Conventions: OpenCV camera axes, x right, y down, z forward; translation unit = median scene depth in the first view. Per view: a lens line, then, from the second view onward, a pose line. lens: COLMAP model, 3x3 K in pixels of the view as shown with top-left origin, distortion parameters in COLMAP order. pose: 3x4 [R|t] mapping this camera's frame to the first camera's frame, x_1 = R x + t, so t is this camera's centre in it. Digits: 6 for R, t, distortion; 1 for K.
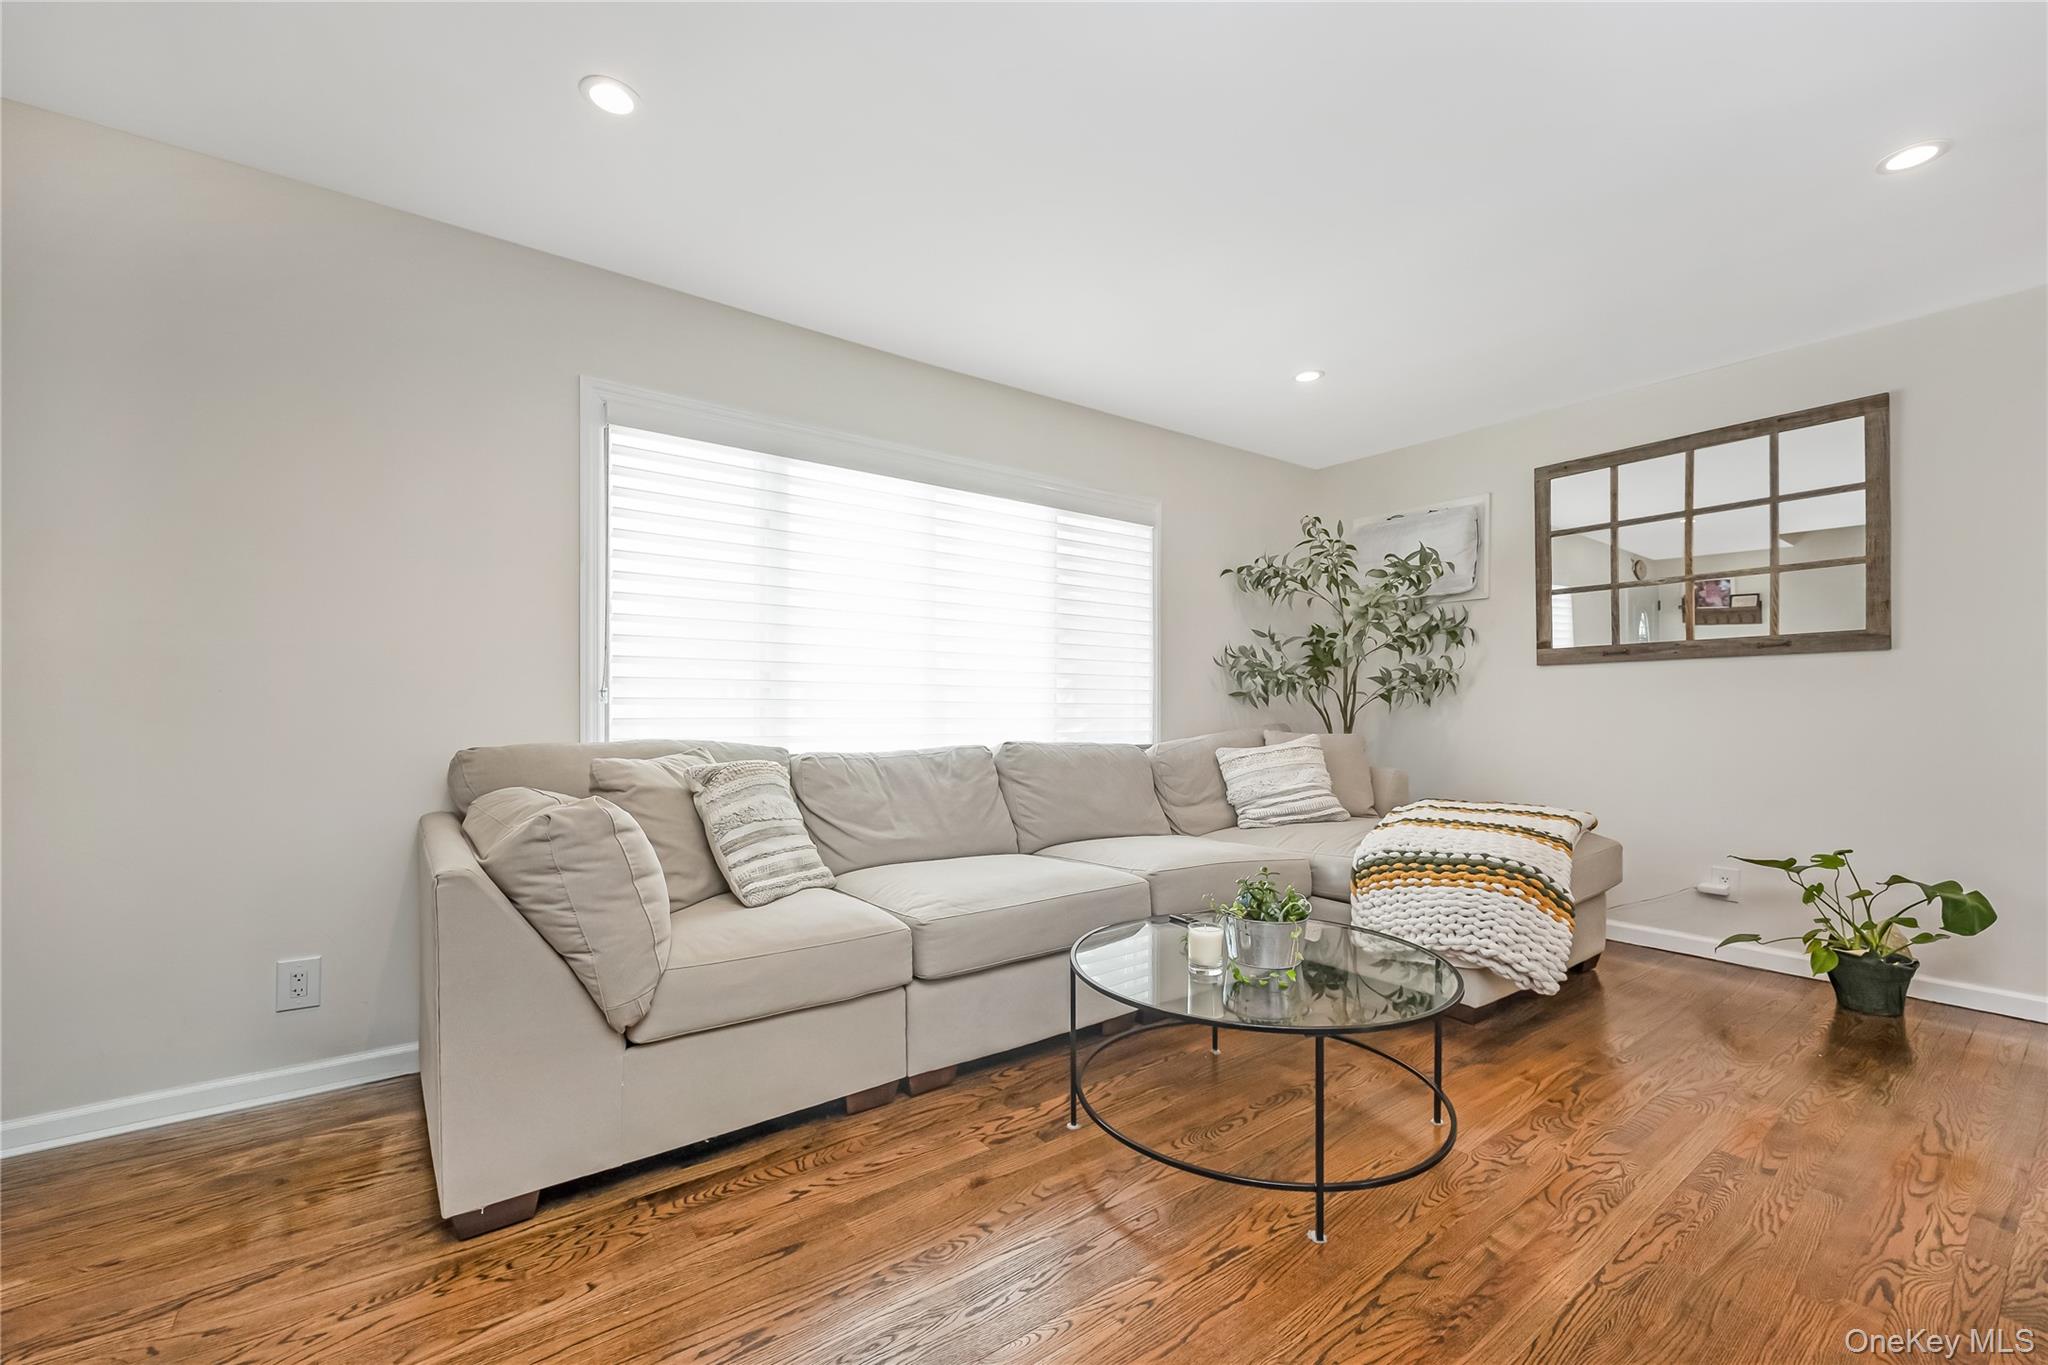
lens RADIAL K [[836.4, 0, 1032.5], [0, 836.4, 715.2], [0, 0, 1]] dist [-0.002757, 0.000343]
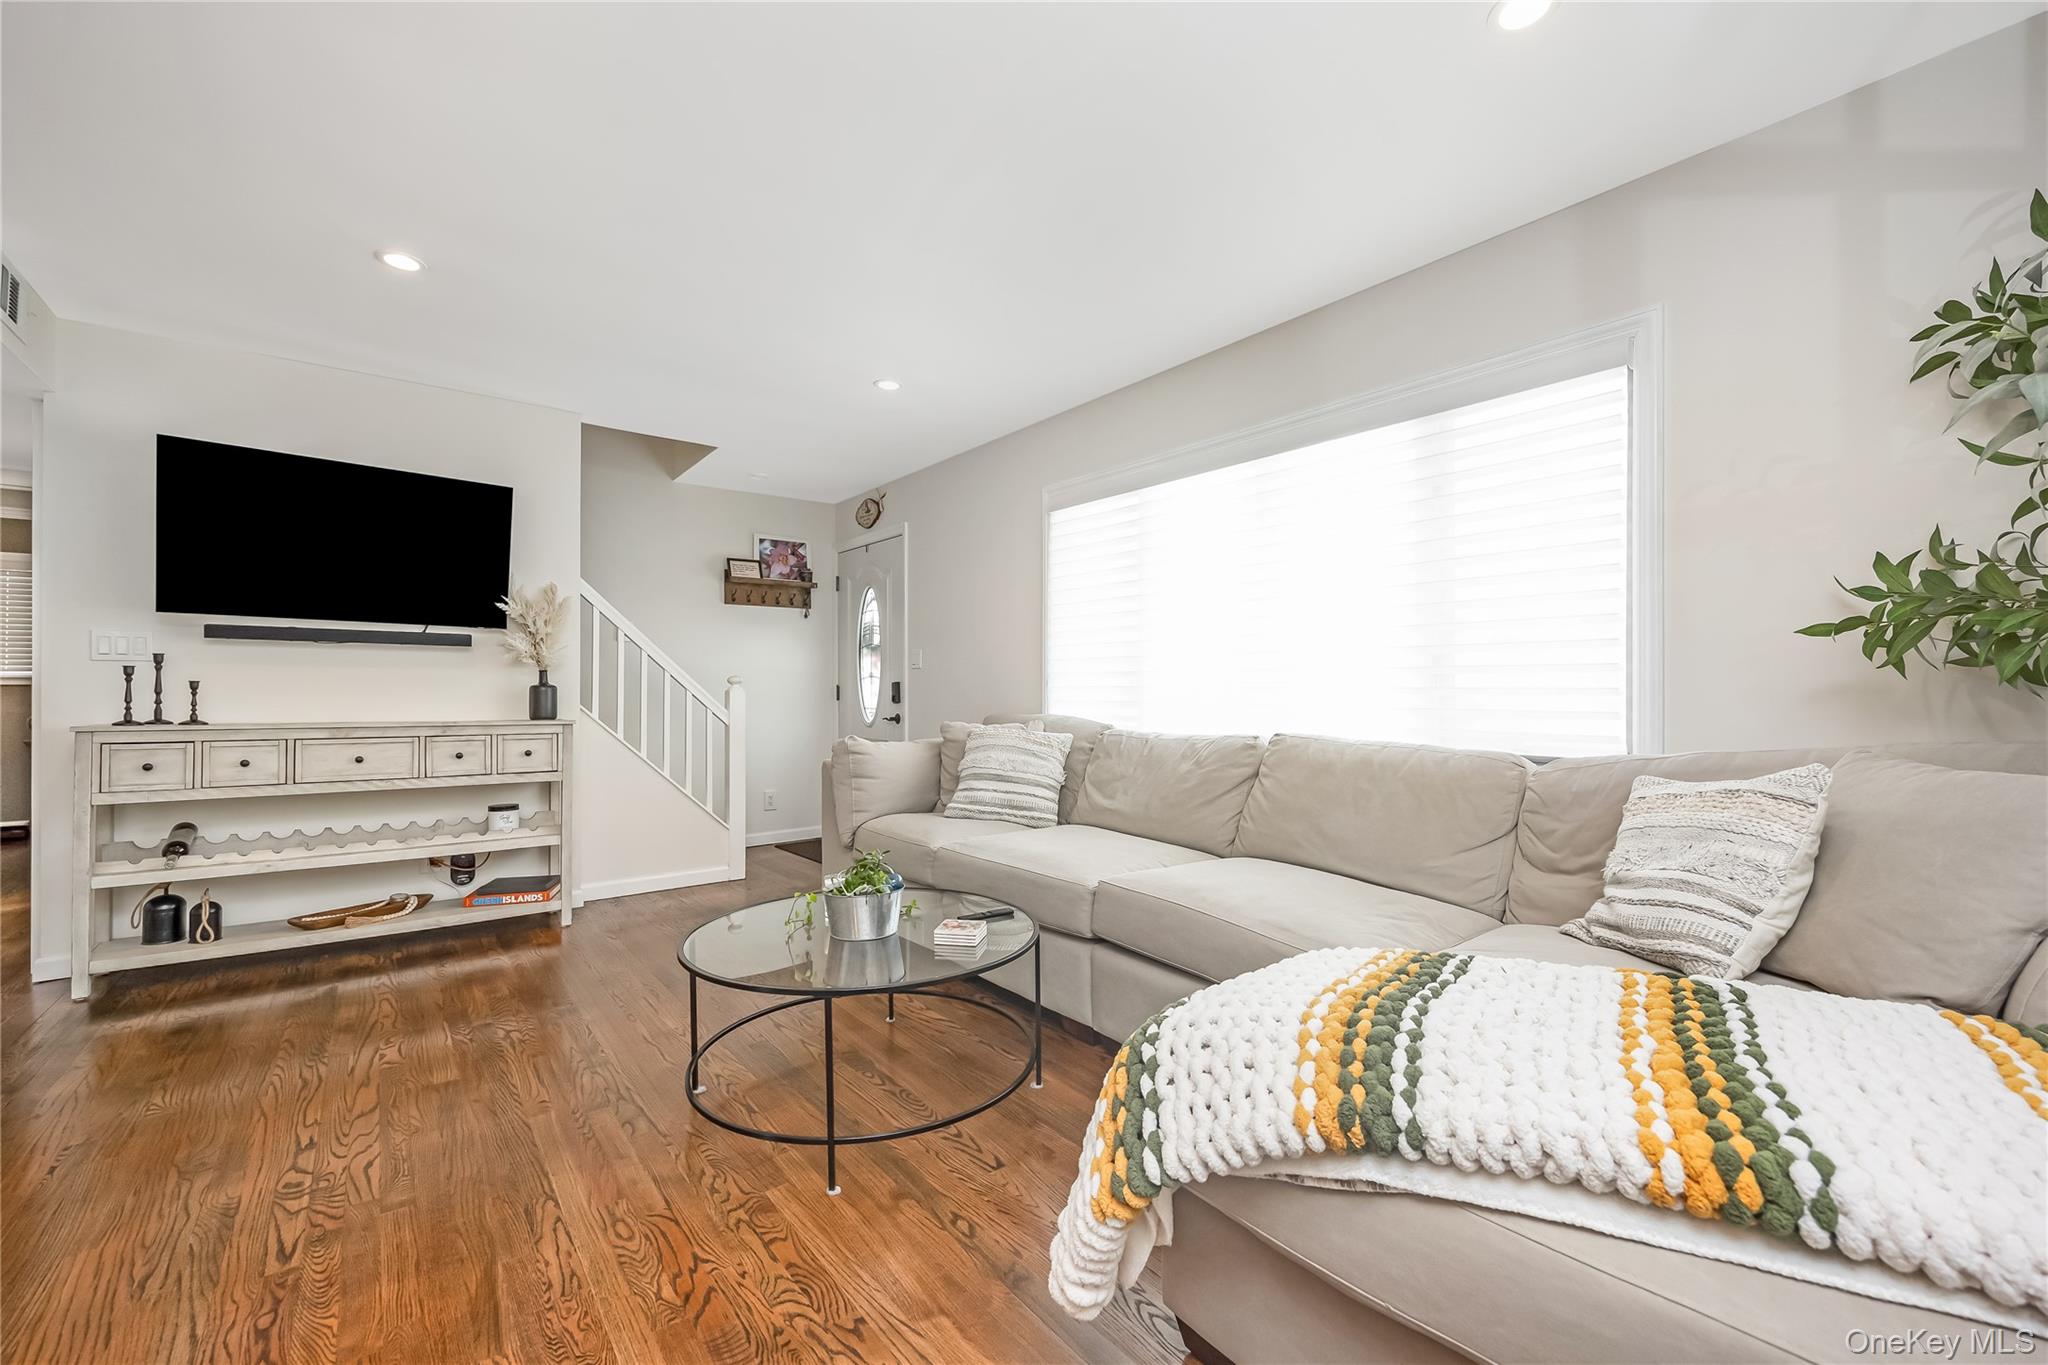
lens RADIAL K [[836.4, 0, 1018.0], [0, 836.4, 686.7], [0, 0, 1]] dist [-0.002757, 0.000343]
pose [[0.010231, -0.011388, -0.999883, 0.899083], [-0.011087, 0.999872, -0.011502, -0.002975], [0.999886, 0.011203, 0.010103, 0.796679]]
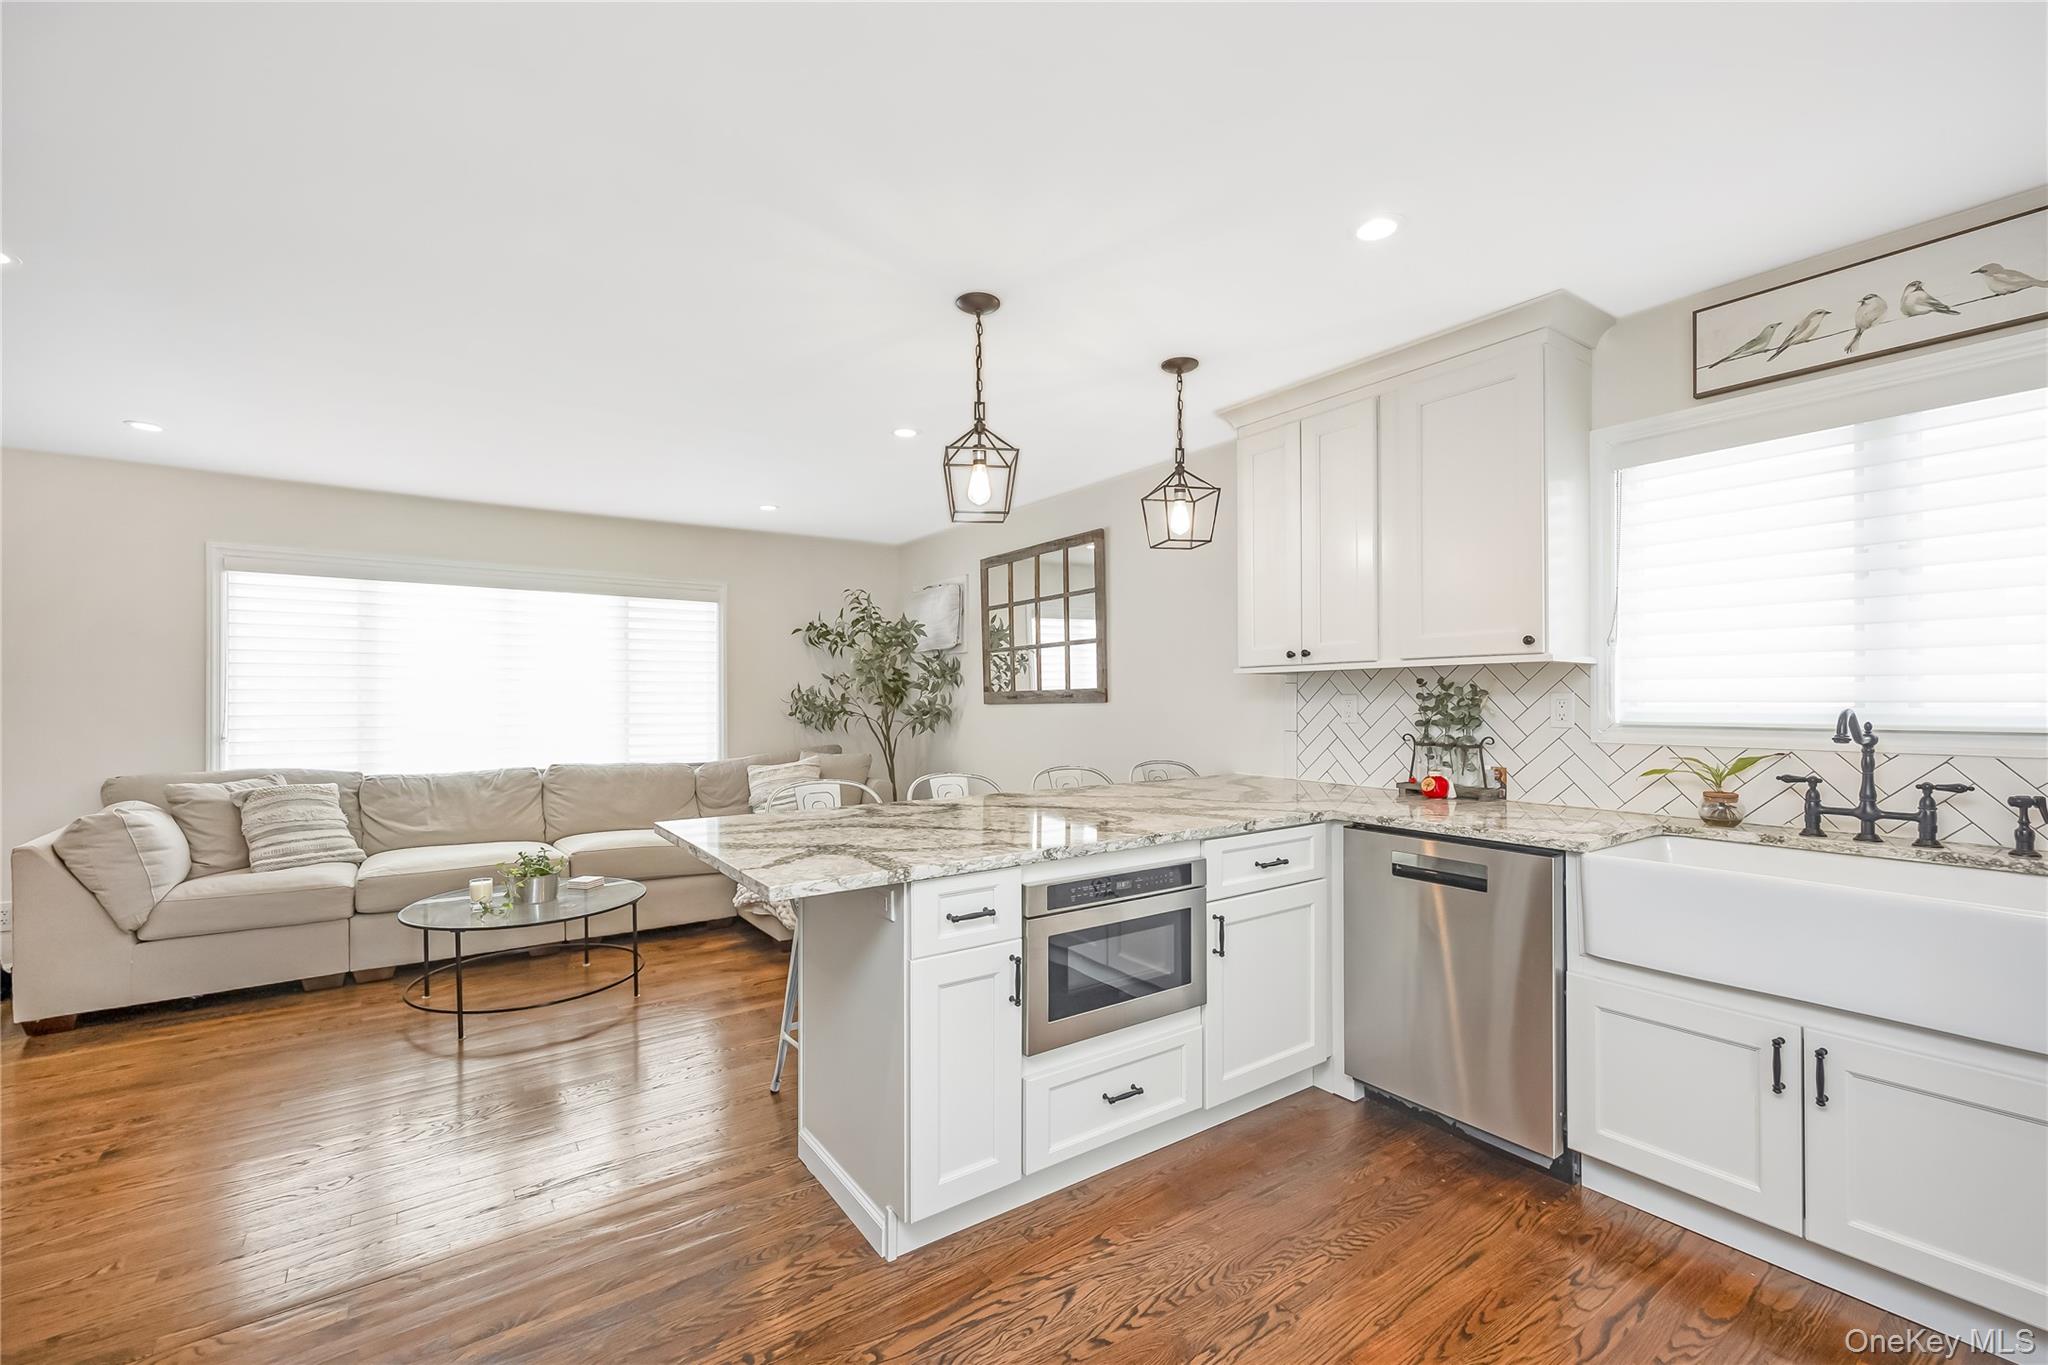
lens RADIAL K [[836.4, 0, 1016.0], [0, 836.4, 701.2], [0, 0, 1]] dist [-0.002757, 0.000343]
pose [[0.999467, -0.005122, -0.032231, 0.899371], [0.004901, 0.999964, -0.006936, -0.070098], [0.032265, 0.006775, 0.999456, -0.468005]]
